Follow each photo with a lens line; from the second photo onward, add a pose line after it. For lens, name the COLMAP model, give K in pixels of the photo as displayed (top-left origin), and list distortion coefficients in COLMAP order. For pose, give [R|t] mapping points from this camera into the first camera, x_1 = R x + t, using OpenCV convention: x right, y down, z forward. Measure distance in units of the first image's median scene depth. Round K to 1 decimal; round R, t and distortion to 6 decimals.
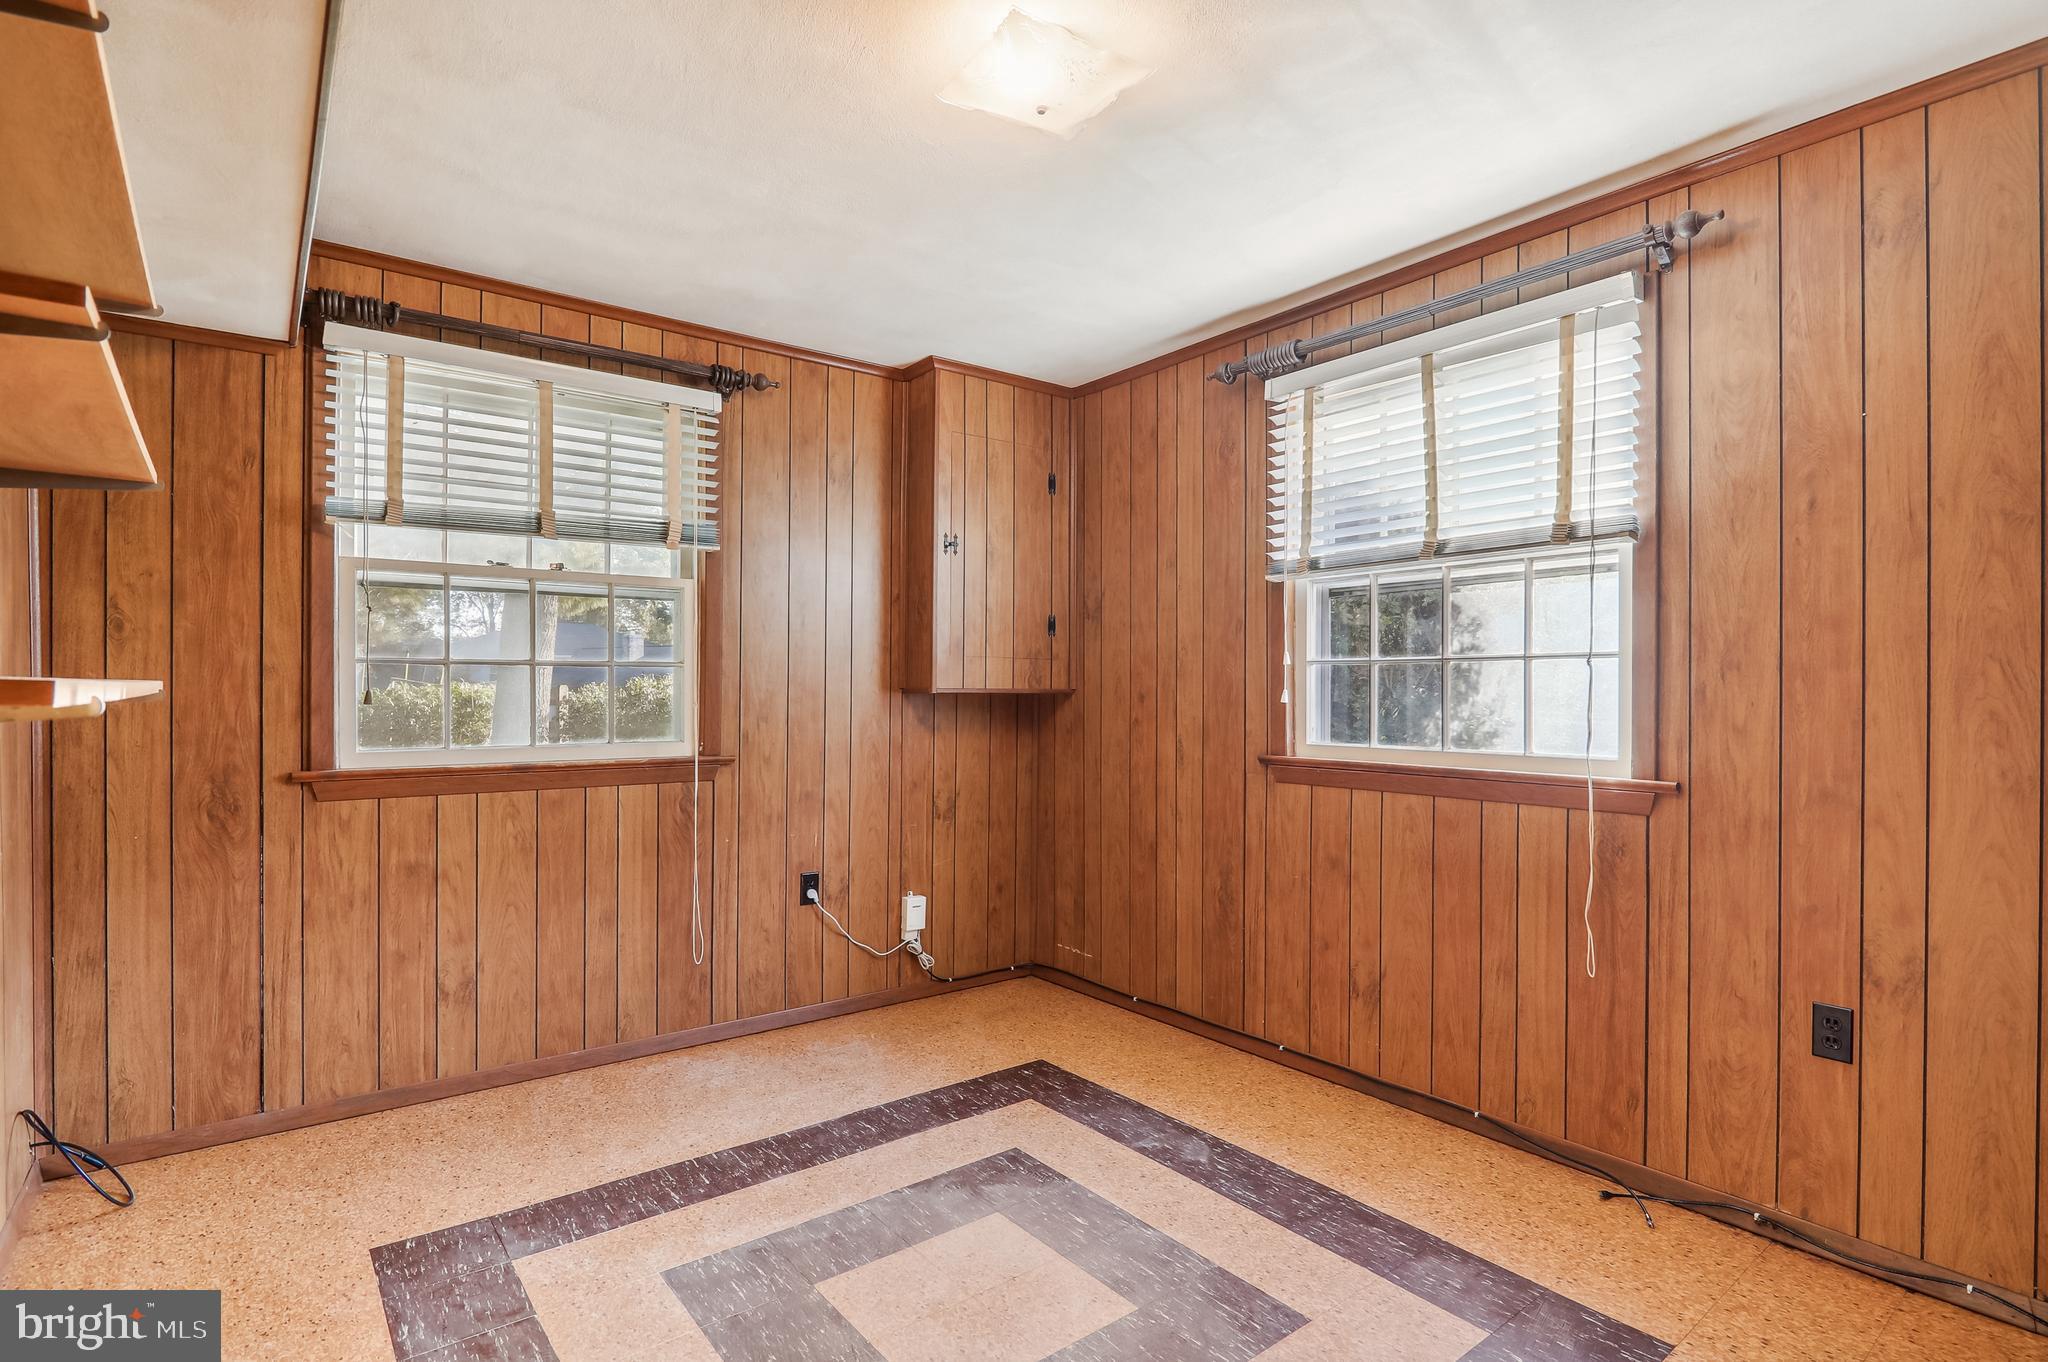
lens RADIAL K [[1006.5, 0, 1028.7], [0, 1006.5, 691.6], [0, 0, 1]] dist [-0.011464, -0.002712]
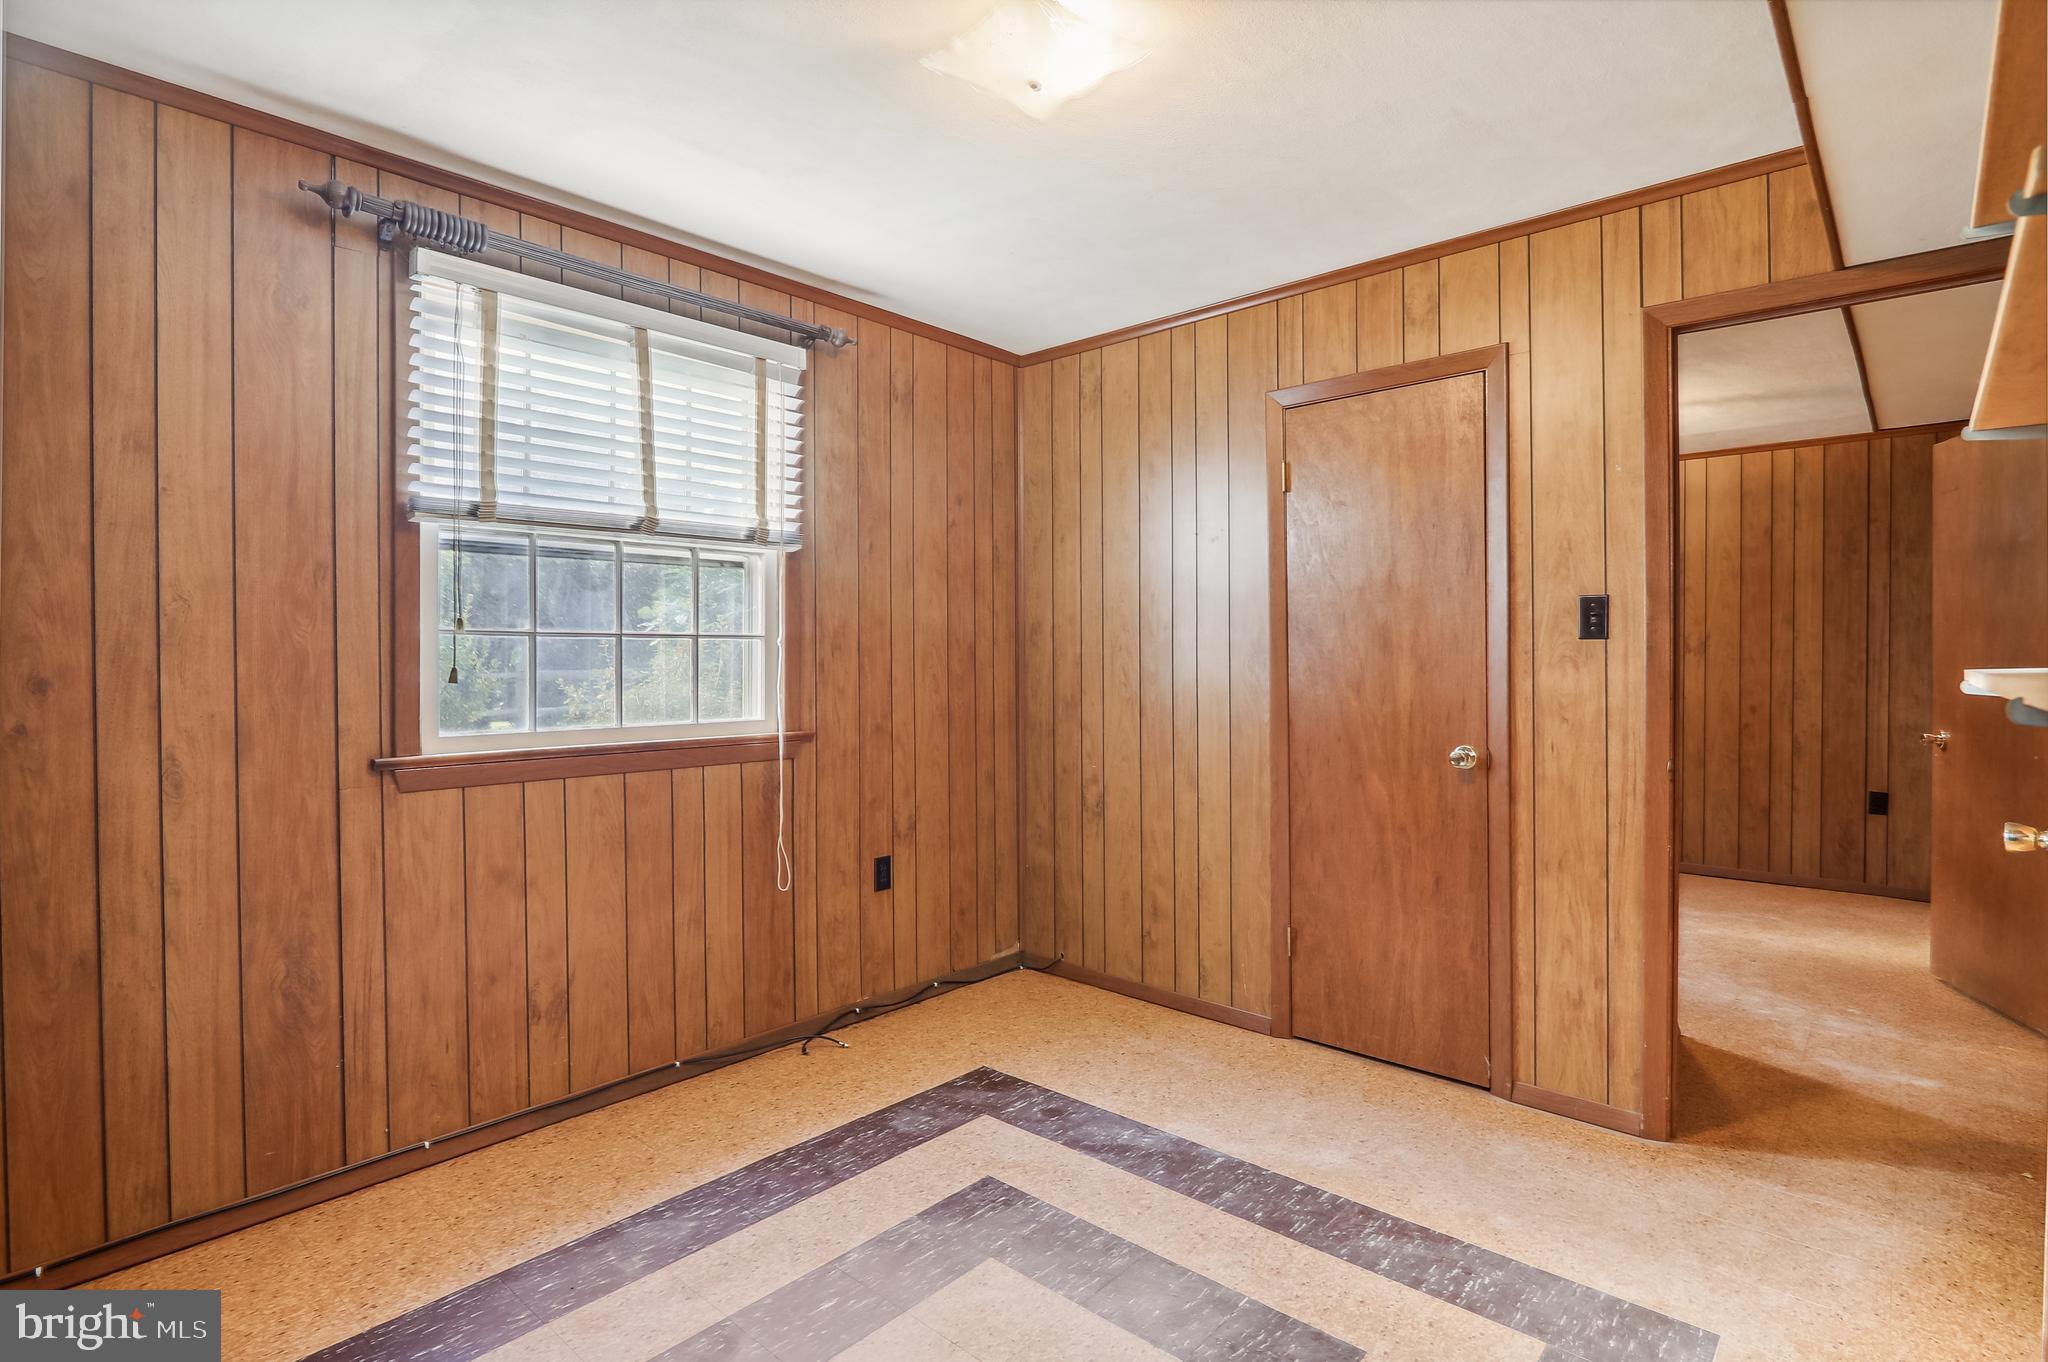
lens RADIAL K [[1006.5, 0, 1006.6], [0, 1006.5, 666.5], [0, 0, 1]] dist [-0.011464, -0.002712]
pose [[-0.160082, -0.004474, 0.987094, -0.671025], [0.009297, 0.999939, 0.006040, -0.003391], [-0.987060, 0.010144, -0.160031, 0.837614]]
